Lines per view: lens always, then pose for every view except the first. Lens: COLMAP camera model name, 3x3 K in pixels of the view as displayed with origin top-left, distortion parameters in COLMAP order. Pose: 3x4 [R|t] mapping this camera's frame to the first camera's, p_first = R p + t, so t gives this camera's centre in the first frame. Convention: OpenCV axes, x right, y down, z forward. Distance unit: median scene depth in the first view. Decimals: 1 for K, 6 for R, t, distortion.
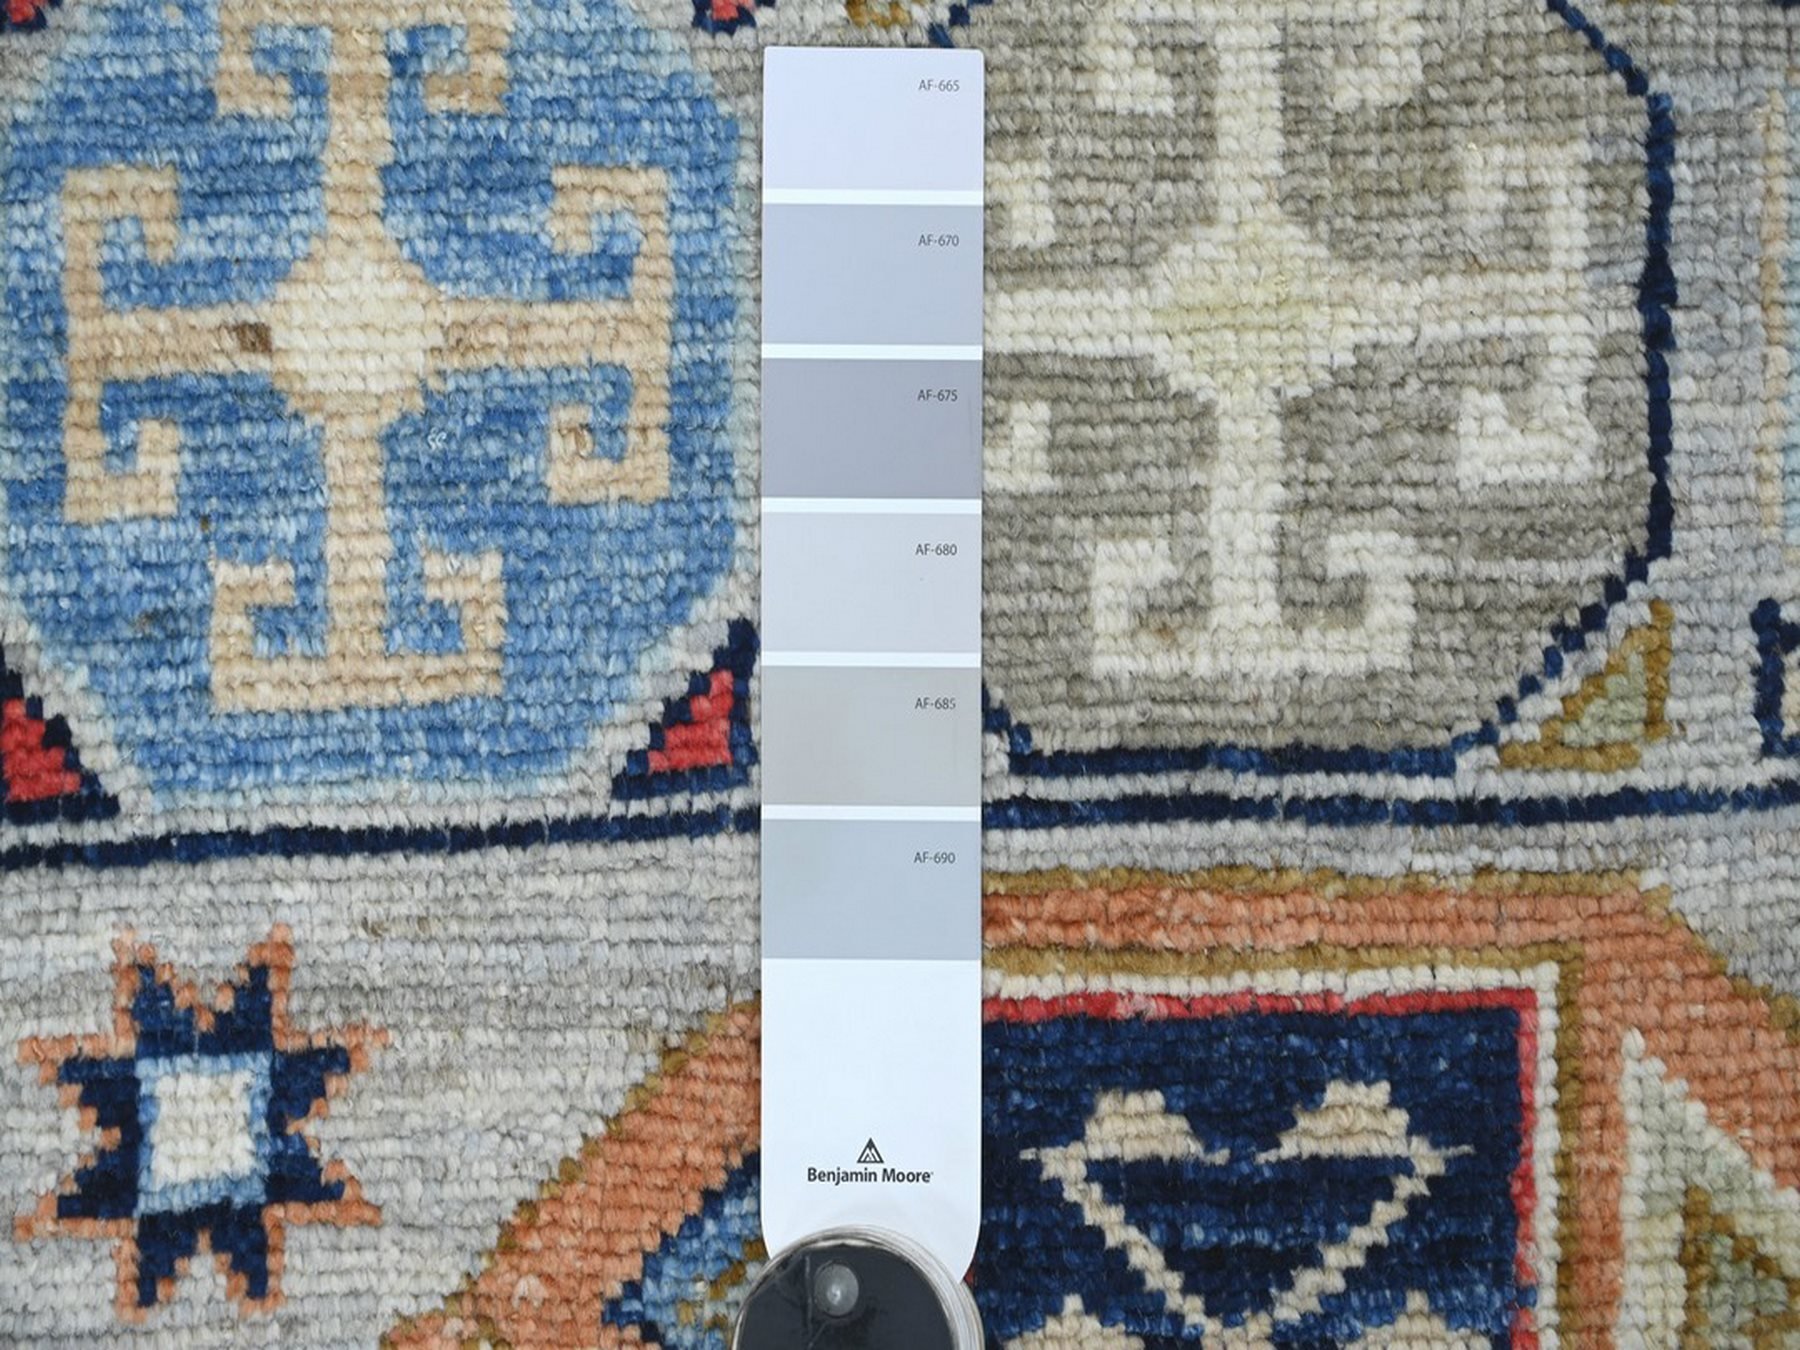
lens RADIAL K [[3673.6, 0, 899.8], [0, 3673.6, 675.0], [0, 0, 1]] dist [0.029062, 0.000000]
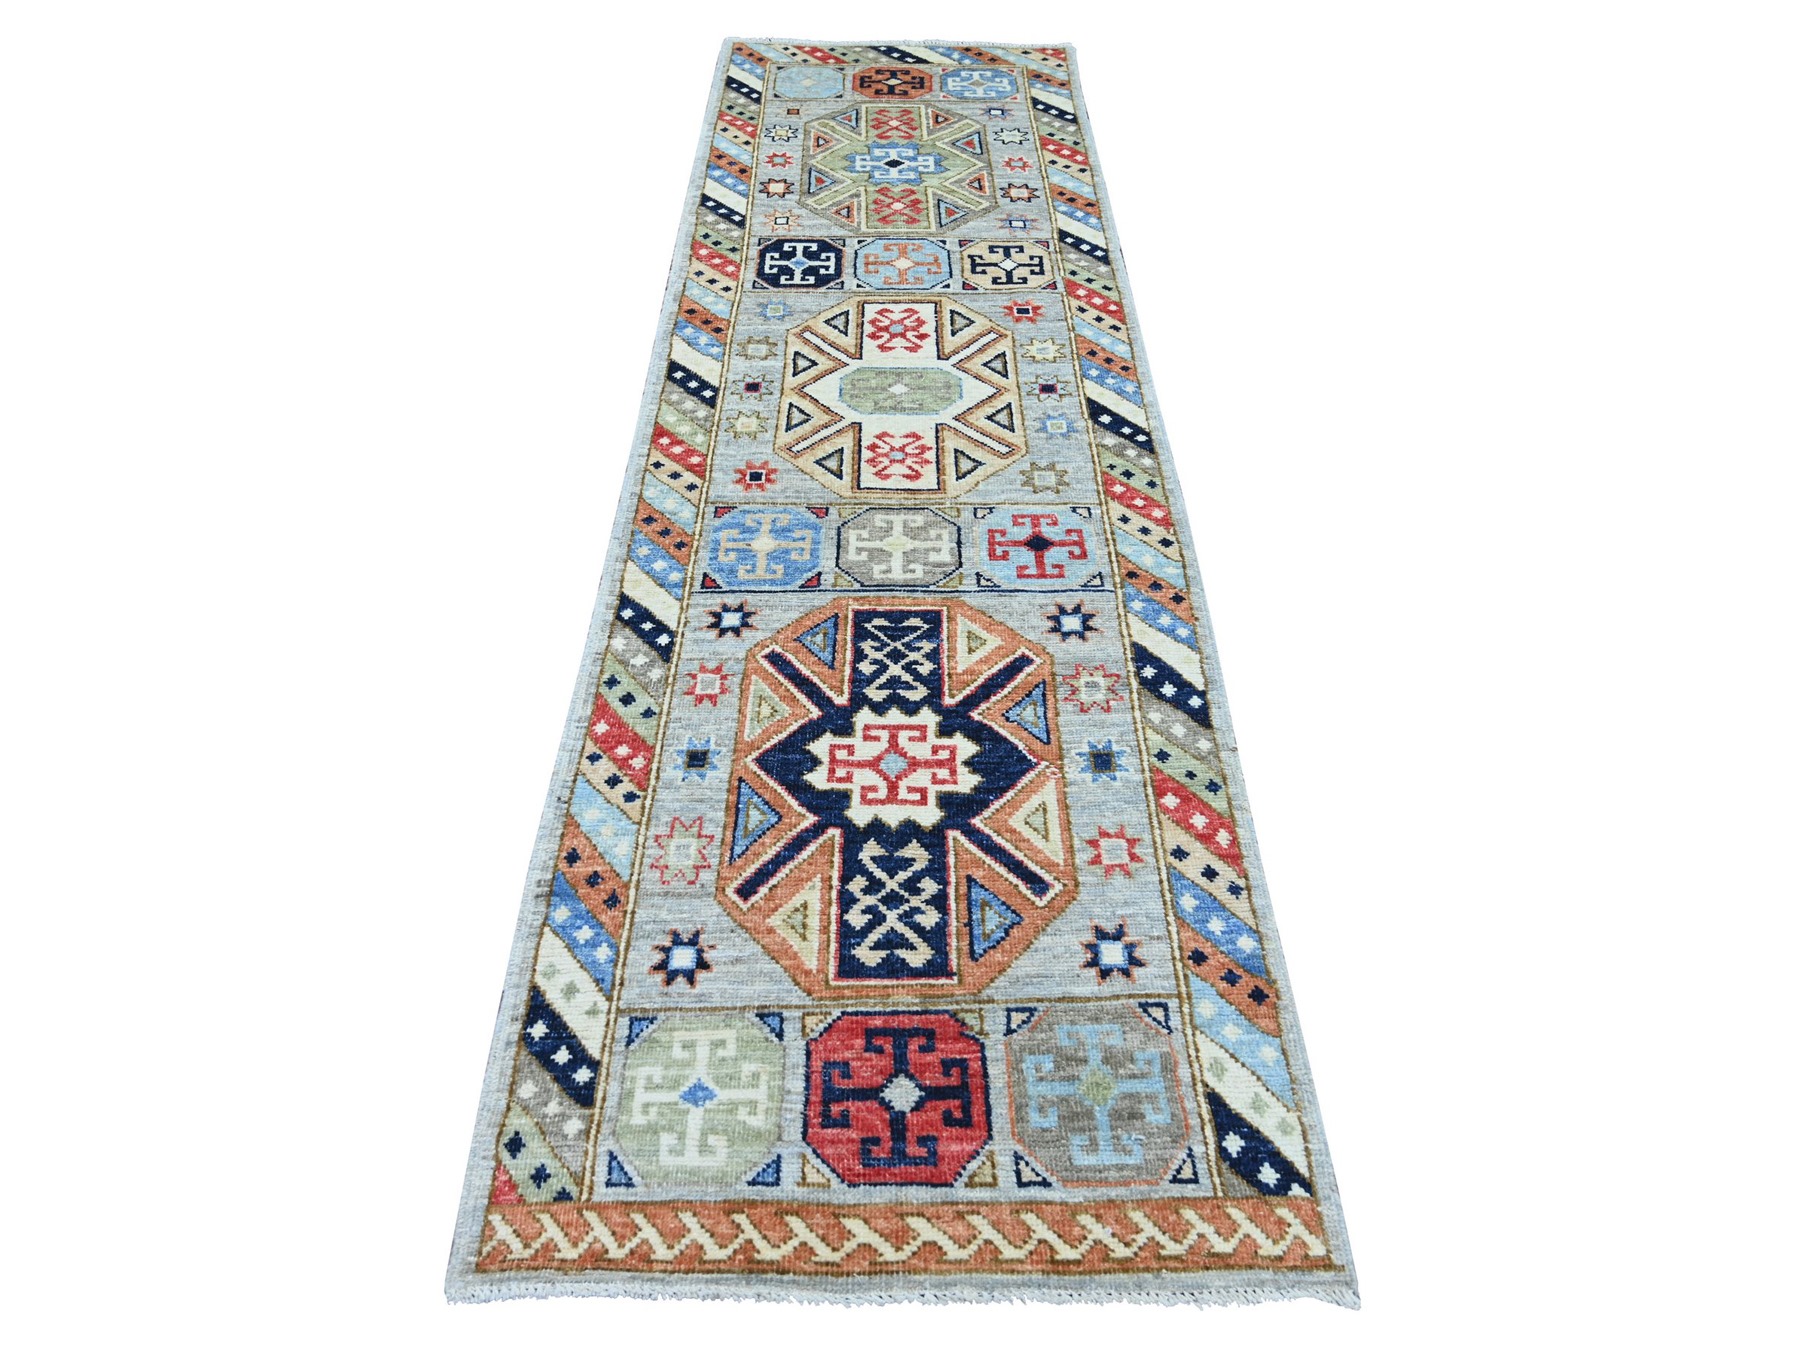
lens RADIAL K [[1264.5, 0, 900.8], [0, 1264.5, 676.4], [0, 0, 1]] dist [0.053966, 0.000777]
pose [[0.999975, -0.006880, 0.001524, 0.096120], [0.005983, 0.714693, -0.699413, 1.692140], [0.003722, 0.699404, 0.714717, -0.476008]]
